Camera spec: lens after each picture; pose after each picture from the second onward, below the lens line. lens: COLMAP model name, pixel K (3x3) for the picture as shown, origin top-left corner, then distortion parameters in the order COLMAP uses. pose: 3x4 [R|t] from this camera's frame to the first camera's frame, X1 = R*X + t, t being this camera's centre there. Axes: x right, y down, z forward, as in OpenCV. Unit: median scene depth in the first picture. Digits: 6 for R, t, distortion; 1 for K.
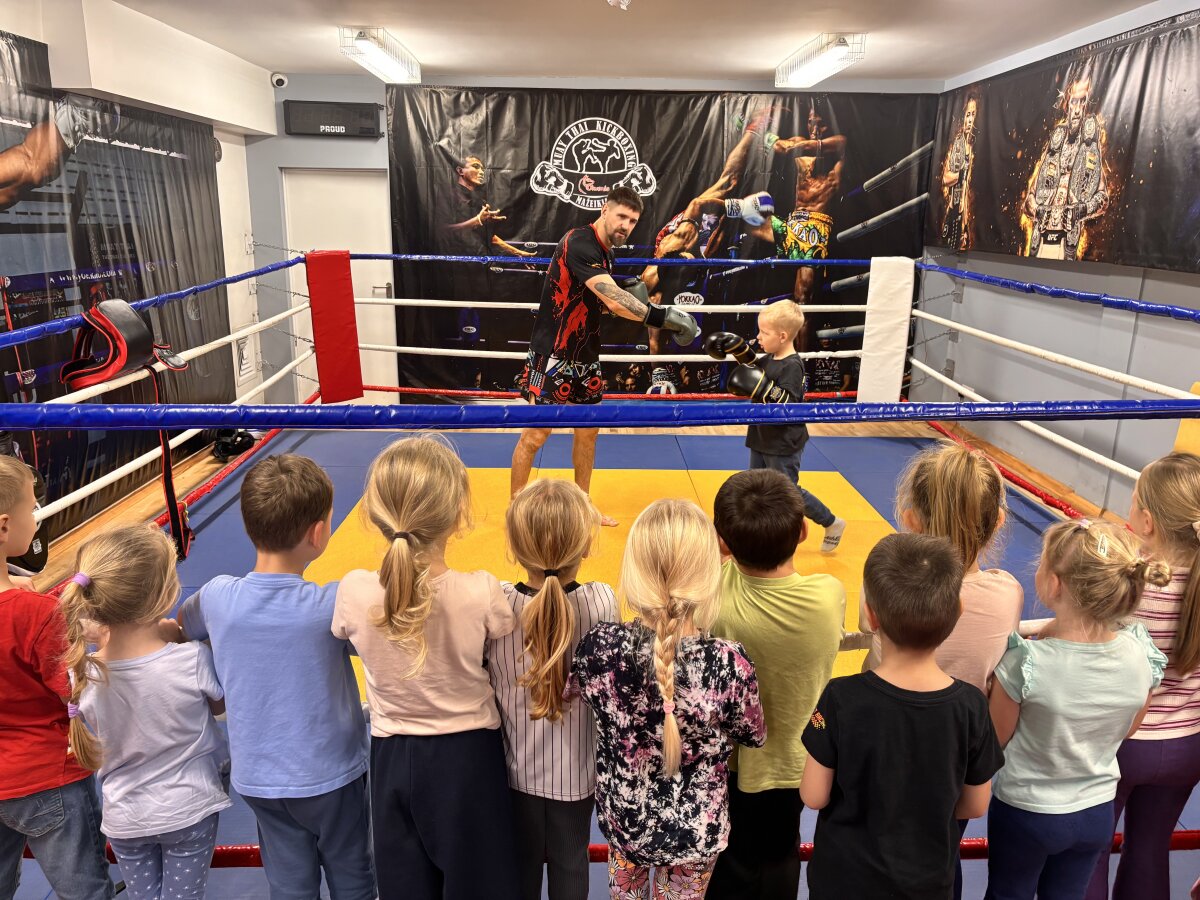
lens RADIAL K [[901.8, 0, 607.5], [0, 901.8, 454.1], [0, 0, 1]] dist [0.024890, -0.023962]
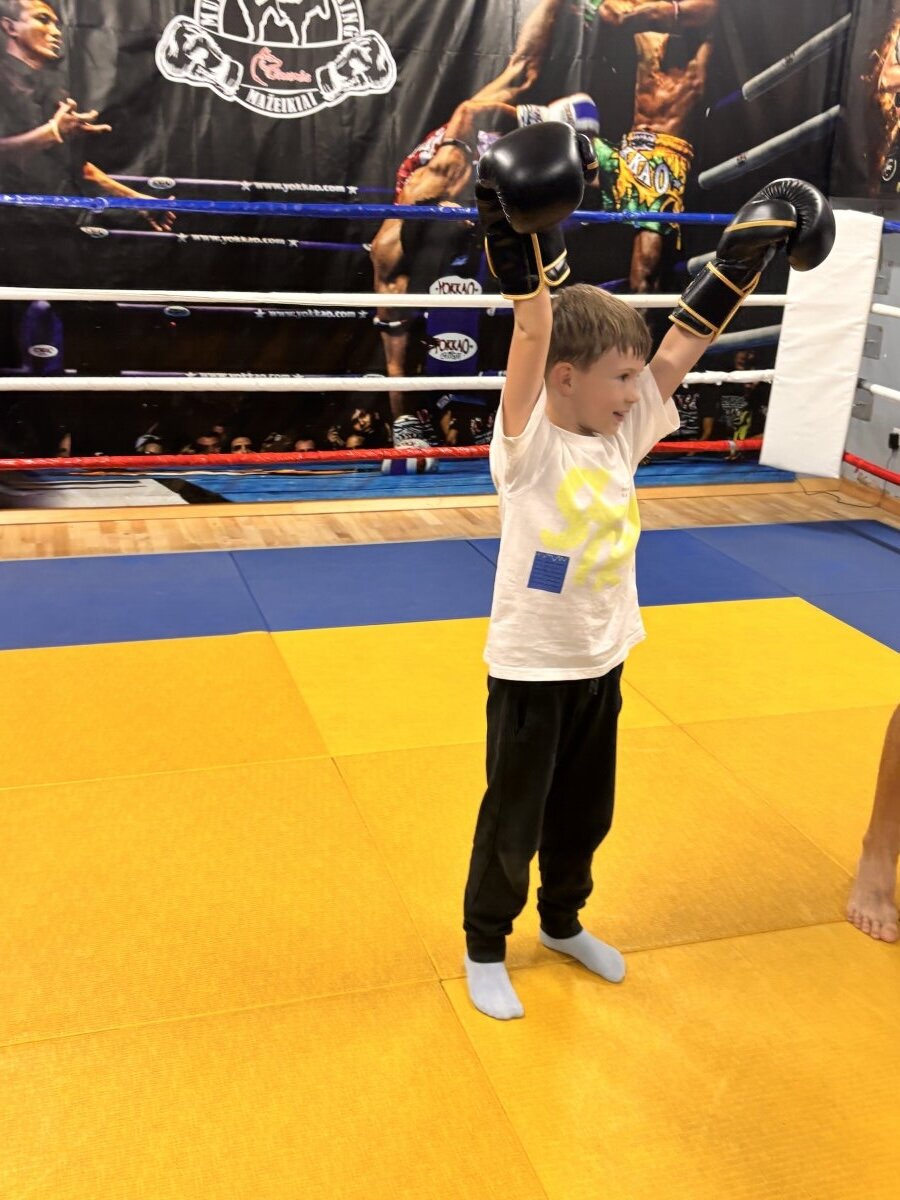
lens RADIAL K [[1245.4, 0, 441.7], [0, 1245.4, 609.0], [0, 0, 1]] dist [0.013527, 0.000000]
pose [[0.962017, -0.072089, 0.263300, -0.138608], [0.053759, 0.995644, 0.076178, -0.035156], [-0.267644, -0.059130, 0.961702, 0.257762]]
